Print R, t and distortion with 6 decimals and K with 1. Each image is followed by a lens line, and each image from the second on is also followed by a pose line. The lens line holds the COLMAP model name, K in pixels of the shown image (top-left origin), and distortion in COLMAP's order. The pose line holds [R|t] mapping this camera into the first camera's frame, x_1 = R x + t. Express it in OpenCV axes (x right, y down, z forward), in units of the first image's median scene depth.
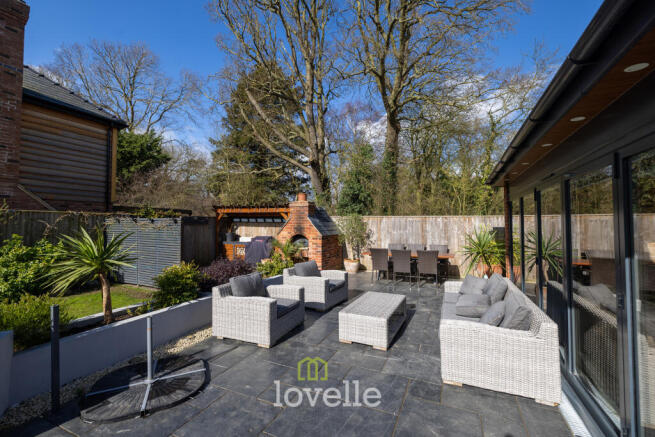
lens RADIAL K [[278.7, 0, 325.4], [0, 278.7, 215.4], [0, 0, 1]] dist [0.005194, 0.000115]
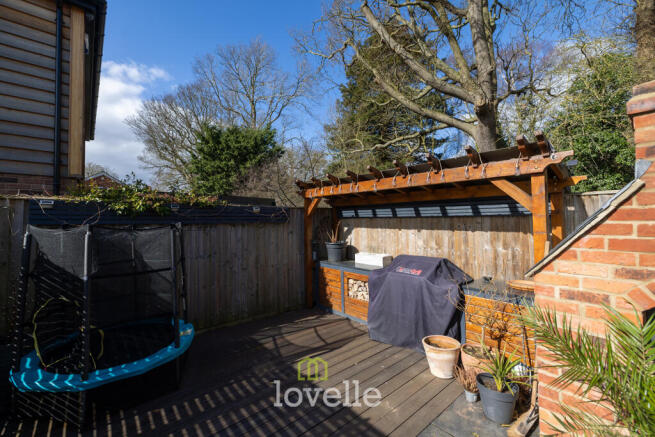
lens RADIAL K [[278.7, 0, 326.1], [0, 278.7, 215.2], [0, 0, 1]] dist [0.005194, 0.000115]
pose [[0.913936, -0.019778, -0.405376, -0.172695], [0.023151, 0.999726, 0.003419, 0.017451], [0.405197, -0.012509, 0.914144, 0.586444]]
